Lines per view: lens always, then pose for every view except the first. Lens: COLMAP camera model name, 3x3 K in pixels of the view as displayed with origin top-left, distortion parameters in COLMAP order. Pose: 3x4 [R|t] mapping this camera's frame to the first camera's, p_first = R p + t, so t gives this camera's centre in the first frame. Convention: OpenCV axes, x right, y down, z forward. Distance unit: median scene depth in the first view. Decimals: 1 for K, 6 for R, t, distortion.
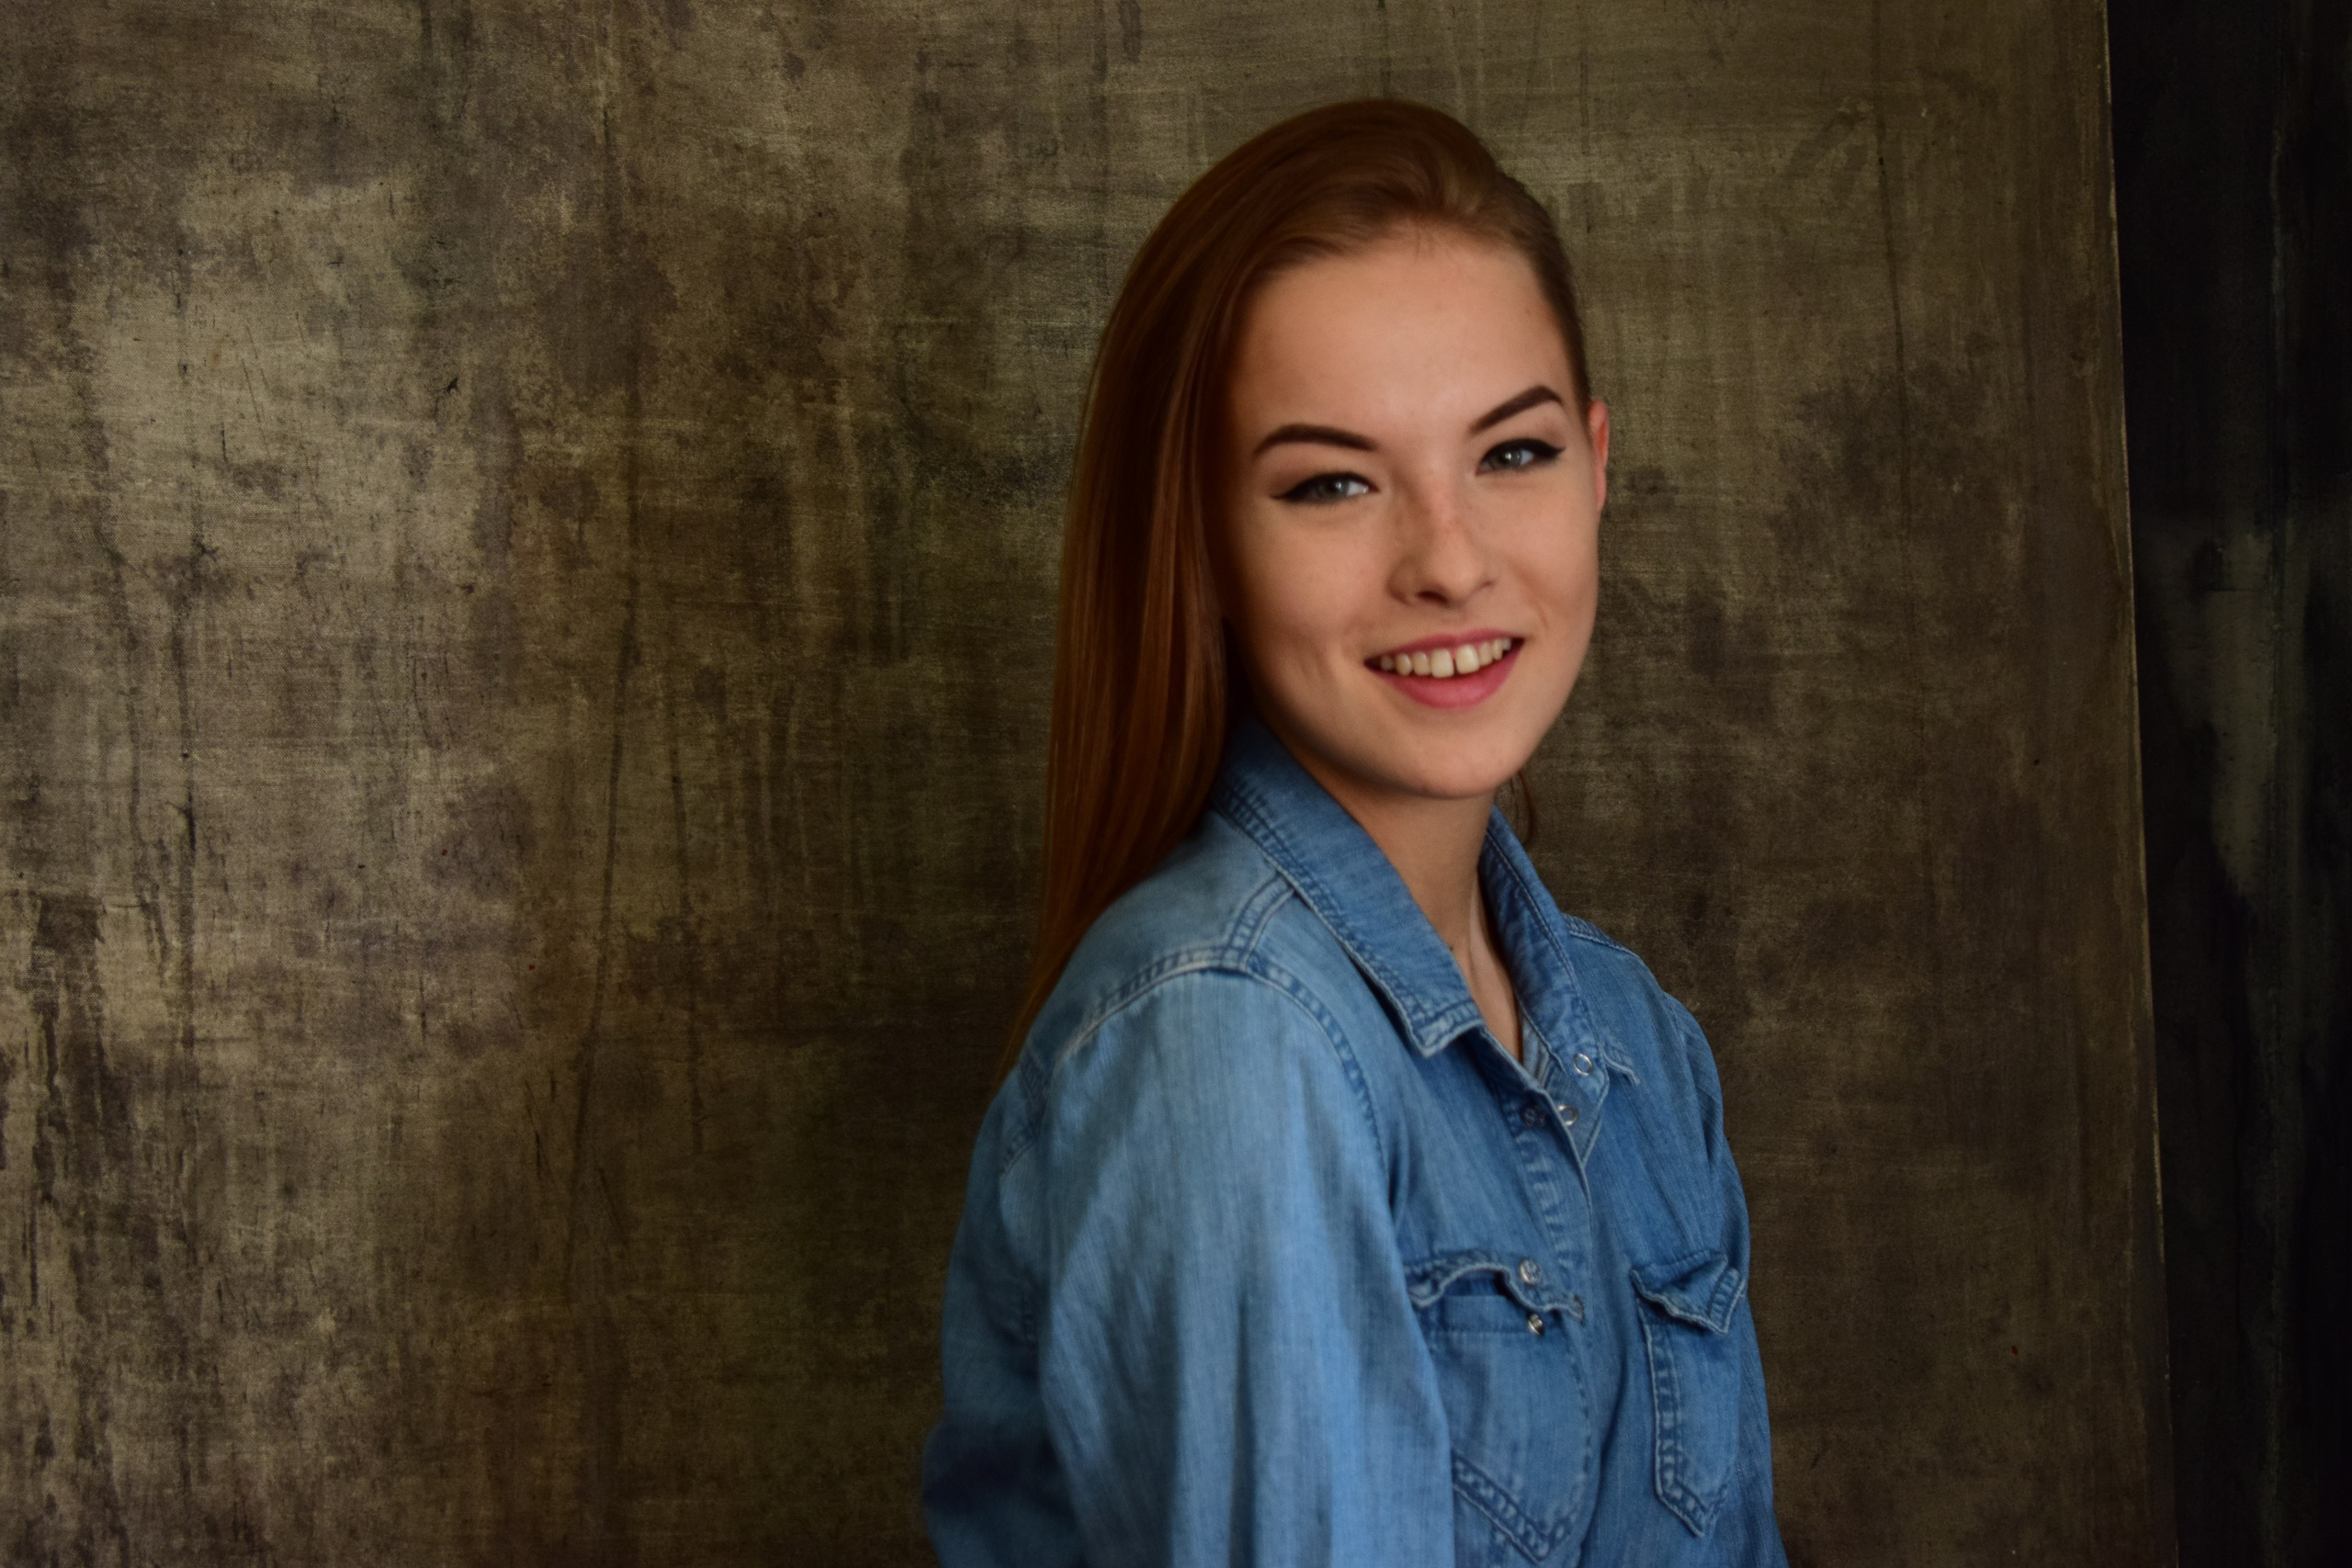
lens RADIAL K [[5141.7, 0, 1133.4], [0, 5141.7, 797.4], [0, 0, 1]] dist [-0.019753, 0.000000]
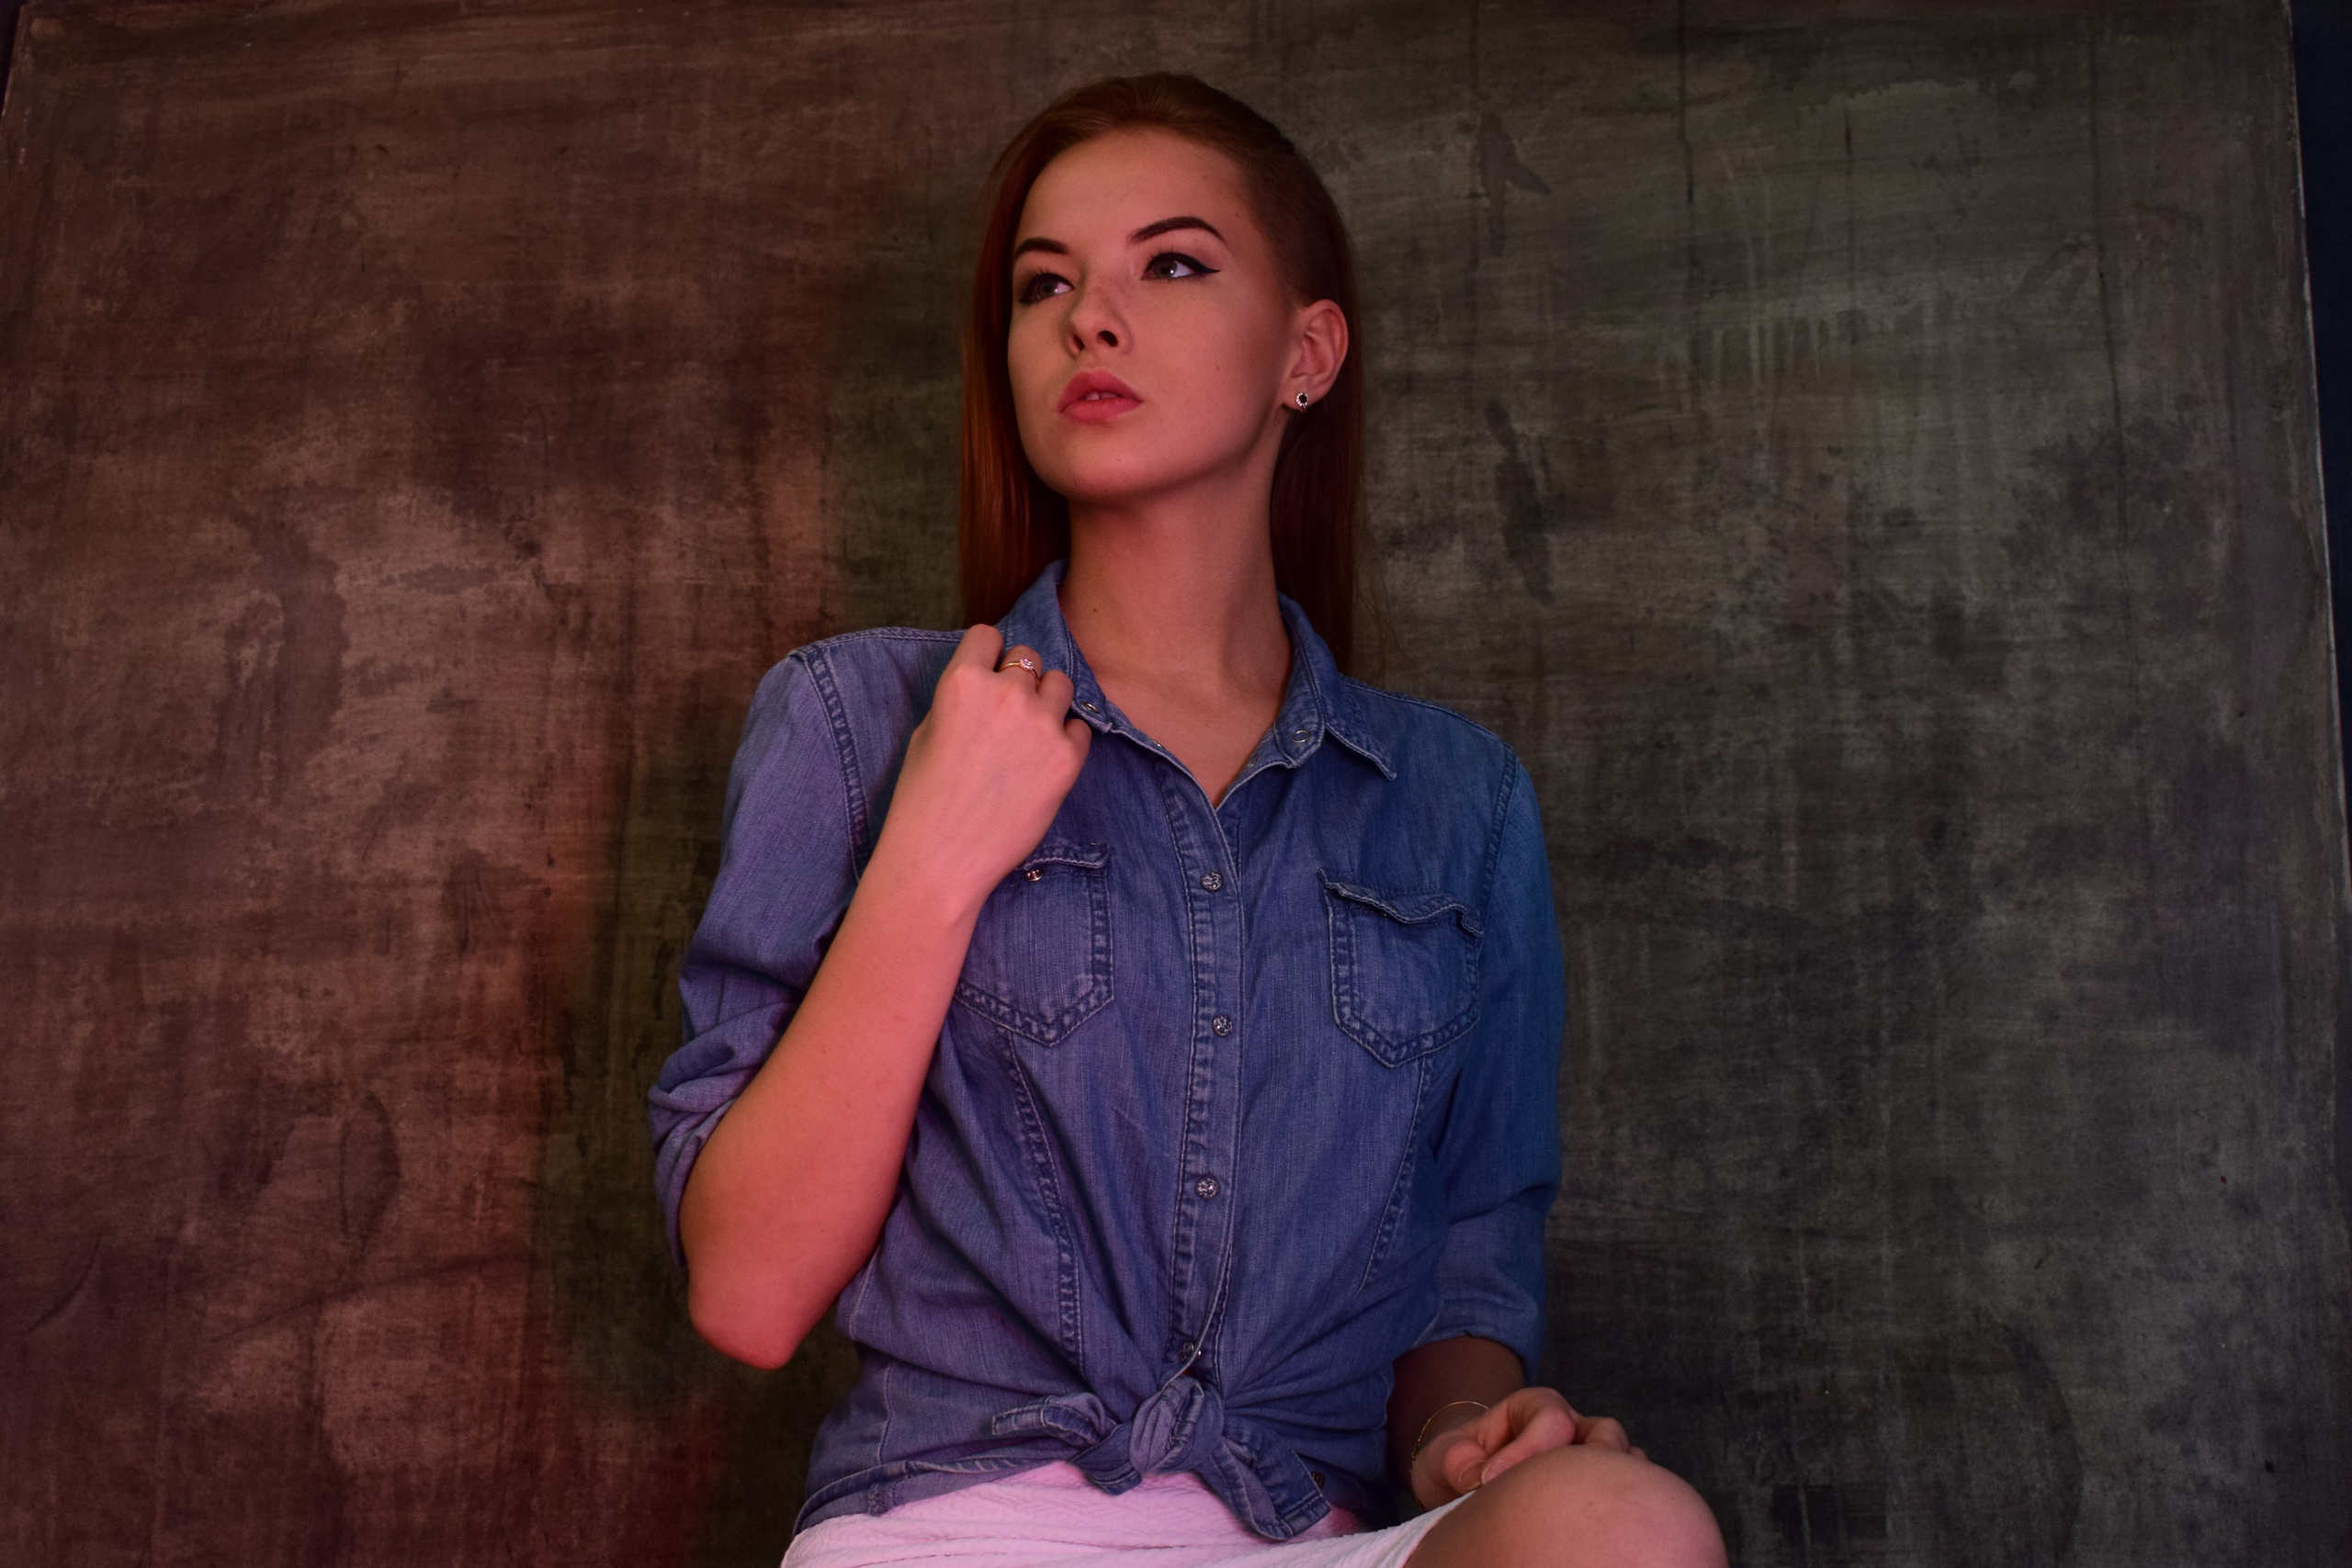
lens RADIAL K [[3543.4, 0, 1182.6], [0, 3543.4, 812.9], [0, 0, 1]] dist [-0.018272, 0.000000]
pose [[0.897631, -0.080073, -0.433413, 0.340328], [-0.015272, 0.977117, -0.212152, 0.216961], [0.440483, 0.197053, 0.875868, 0.163406]]
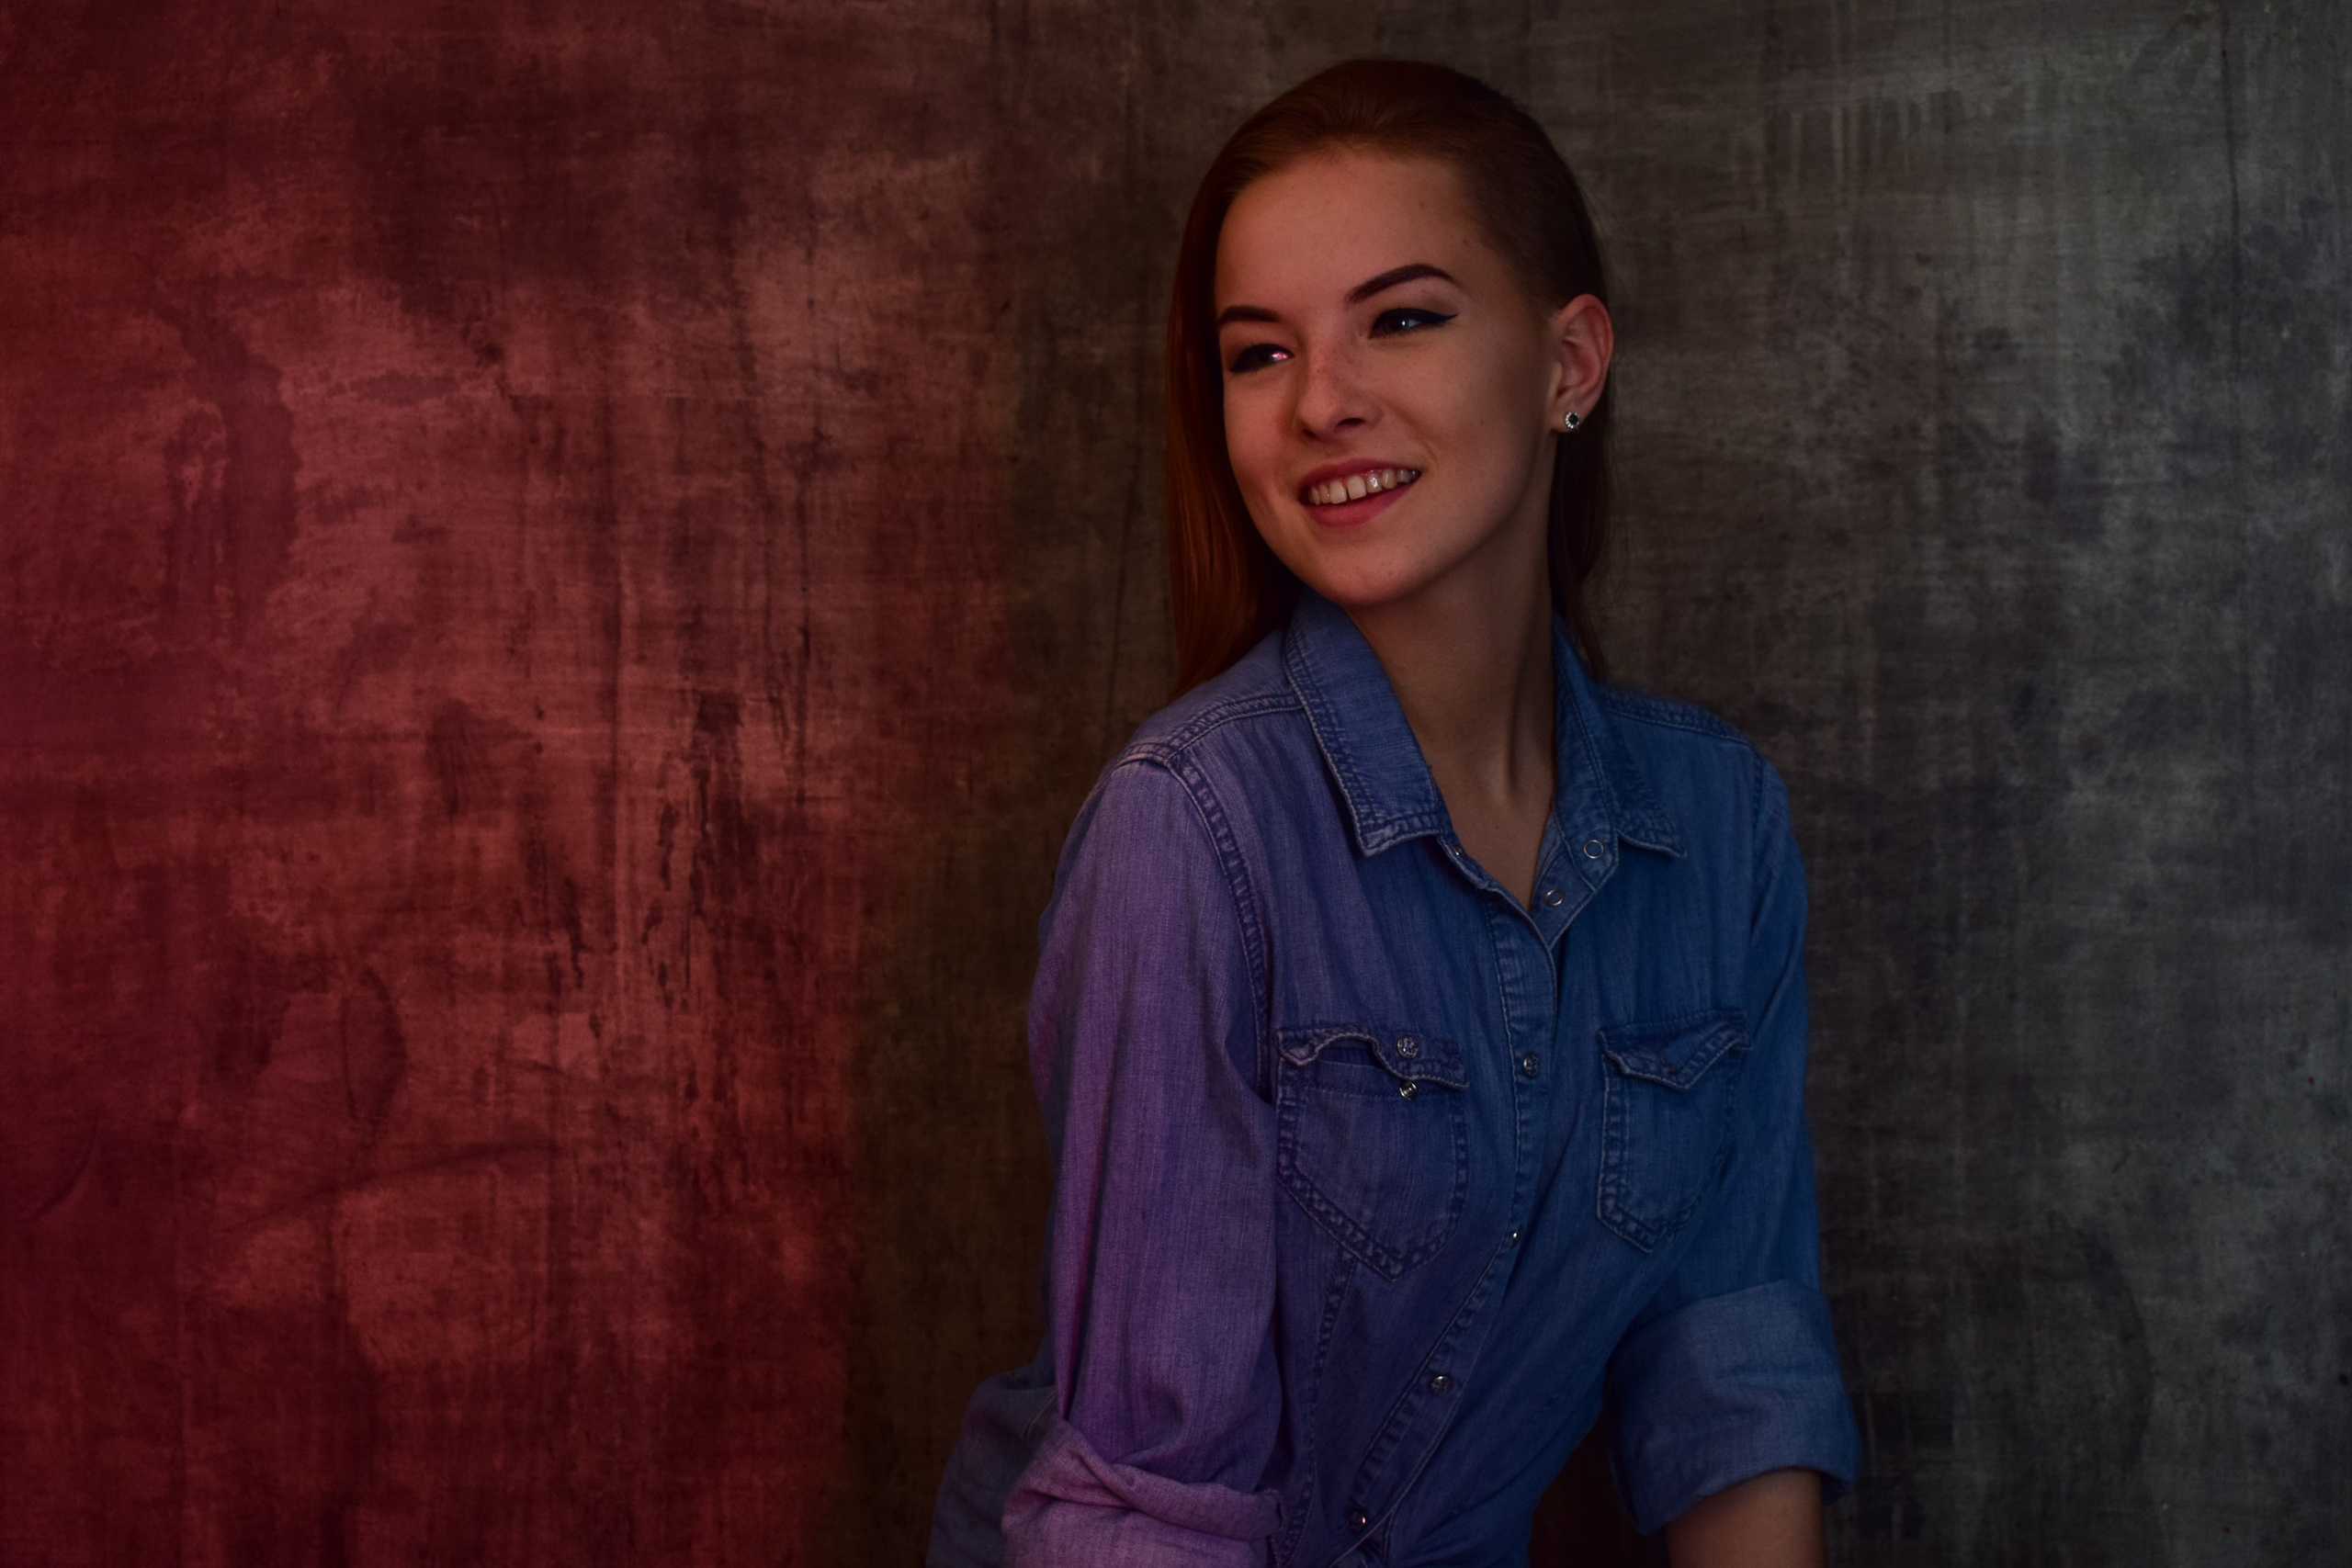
lens RADIAL K [[4058.2, 0, 1161.2], [0, 4058.2, 811.9], [0, 0, 1]] dist [-0.021683, 0.000000]
pose [[0.898119, 0.008182, -0.439676, 0.363068], [0.010269, 0.999164, 0.039569, 0.008995], [0.439633, -0.040053, 0.897284, 0.075723]]
